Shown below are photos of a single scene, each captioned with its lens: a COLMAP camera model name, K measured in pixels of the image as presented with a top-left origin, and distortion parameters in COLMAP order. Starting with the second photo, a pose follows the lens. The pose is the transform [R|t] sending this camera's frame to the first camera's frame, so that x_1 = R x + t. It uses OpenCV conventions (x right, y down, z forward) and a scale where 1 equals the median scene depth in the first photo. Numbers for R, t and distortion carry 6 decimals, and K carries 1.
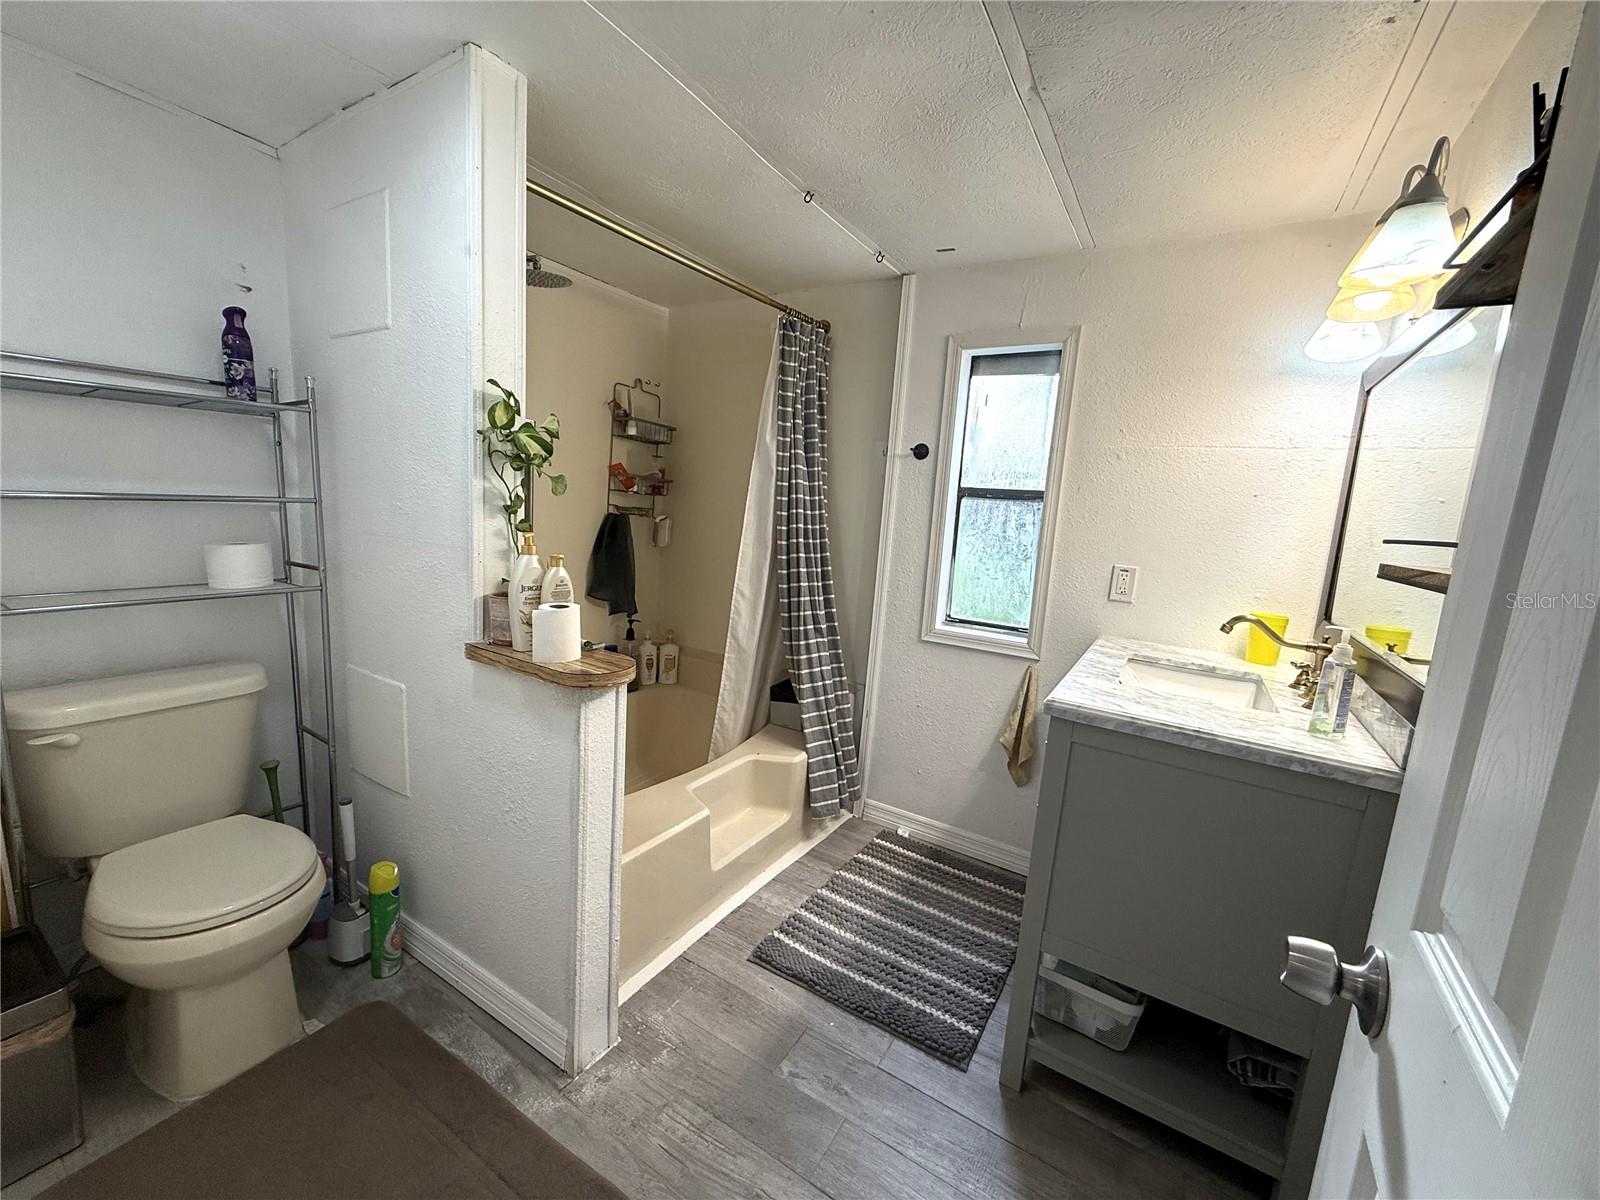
lens RADIAL K [[637.7, 0, 795.9], [0, 637.7, 597.9], [0, 0, 1]] dist [0.002076, 0.000105]
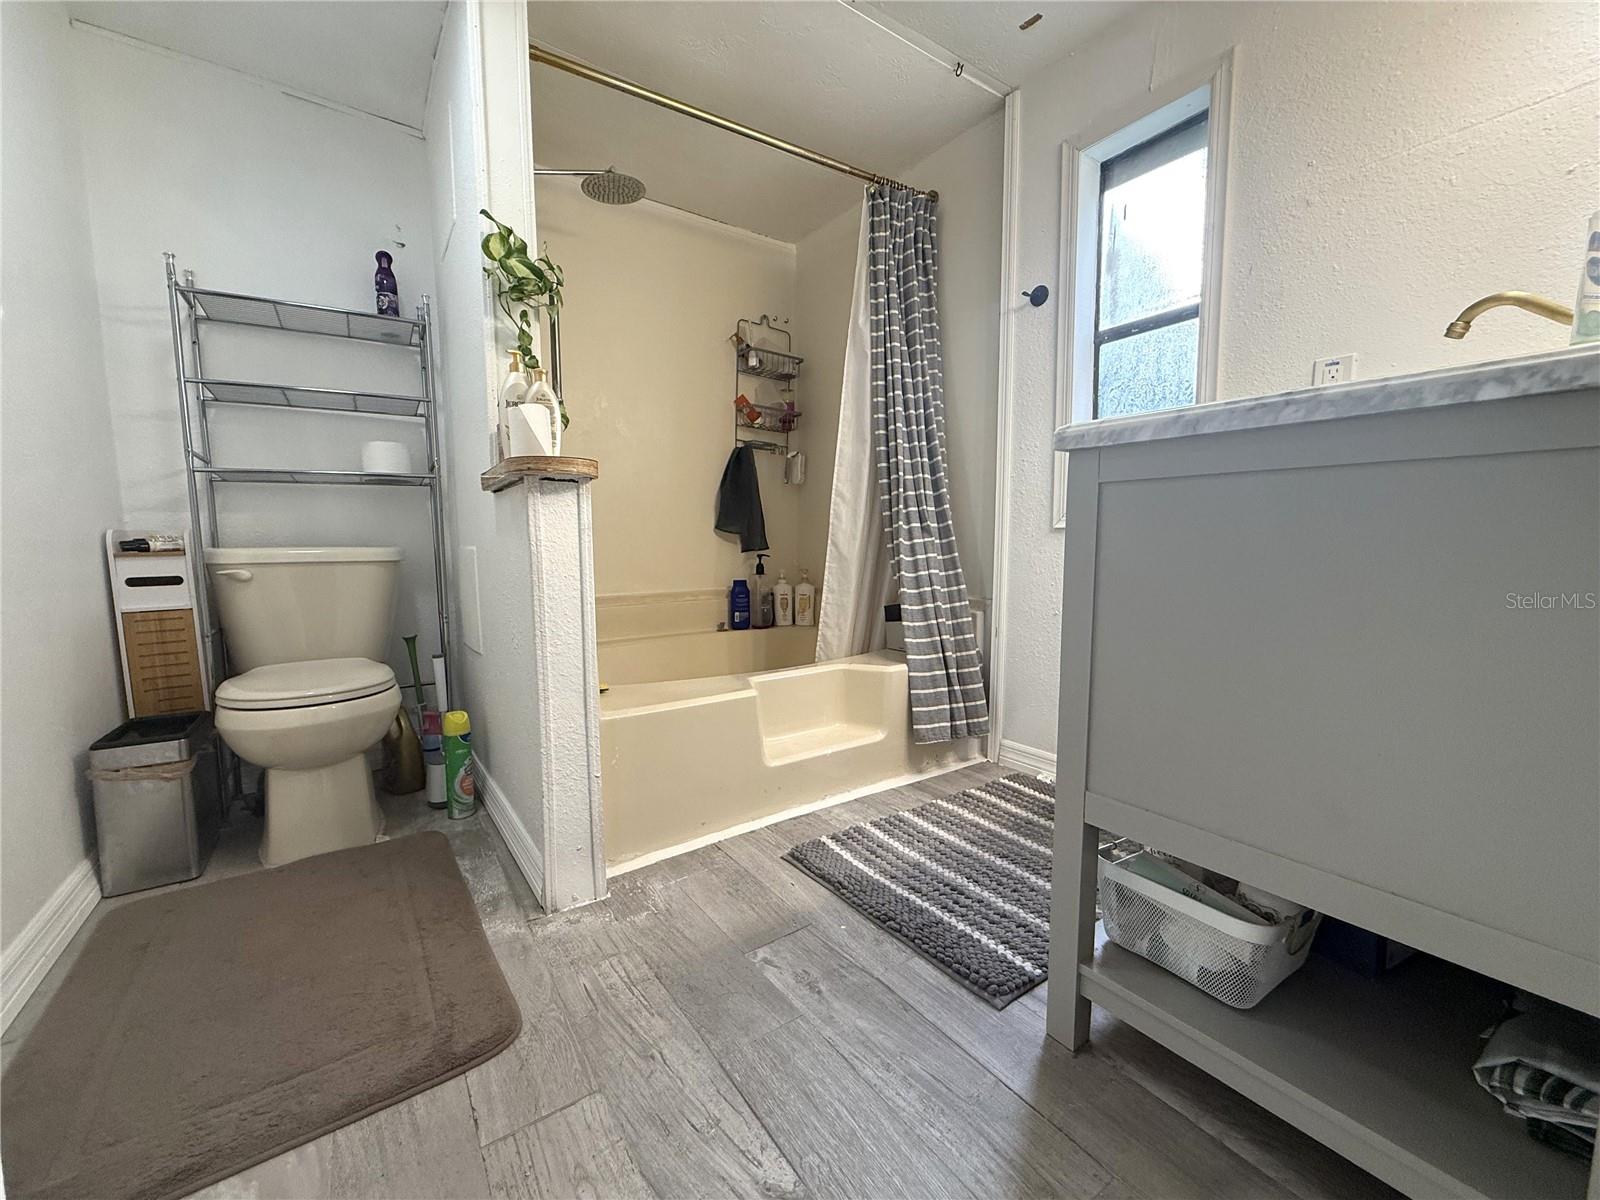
lens RADIAL K [[638.0, 0, 796.7], [0, 638.0, 598.3], [0, 0, 1]] dist [0.001099, -0.000073]
pose [[0.917991, -0.037723, -0.394804, 0.249333], [0.009868, 0.997331, -0.072350, 0.241660], [0.396479, 0.062520, 0.915912, 0.174555]]
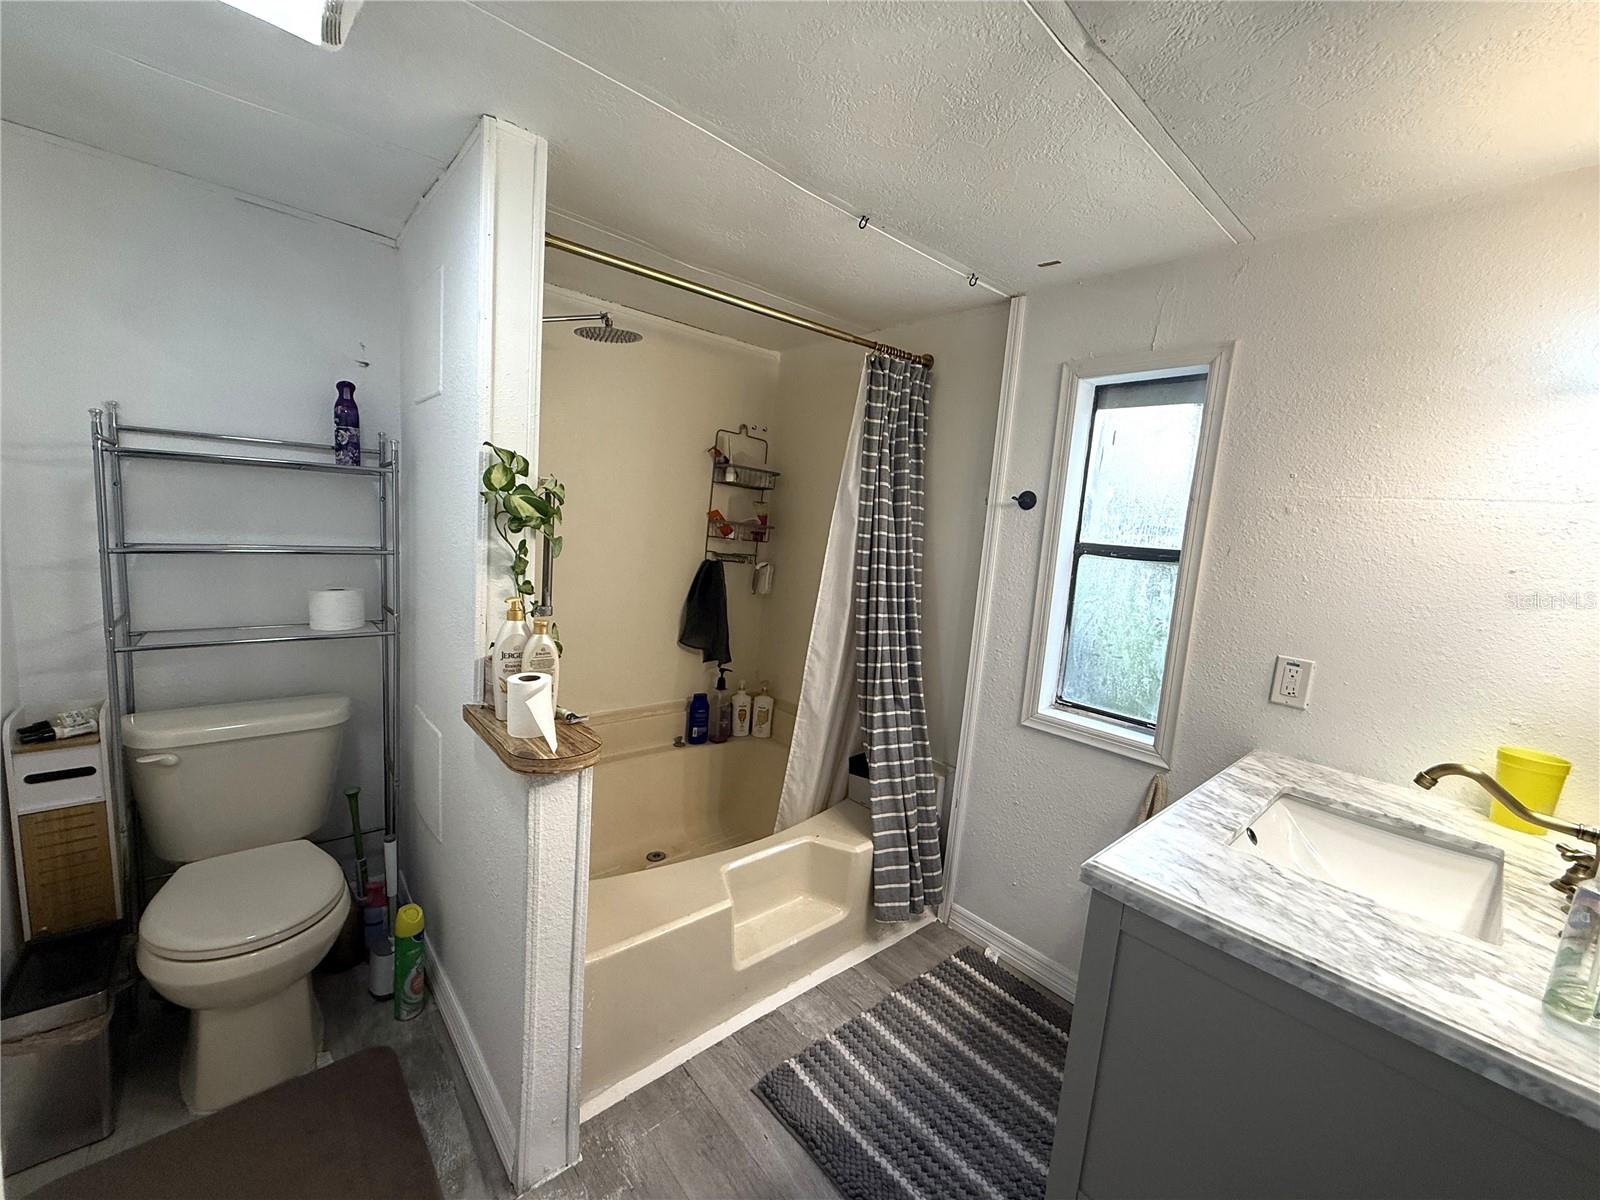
lens RADIAL K [[638.0, 0, 796.7], [0, 638.0, 598.3], [0, 0, 1]] dist [0.001099, -0.000073]
pose [[0.957486, 0.042429, -0.285342, 0.171548], [-0.056199, 0.997608, -0.040243, -0.056112], [0.282952, 0.054568, 0.957581, 0.129508]]
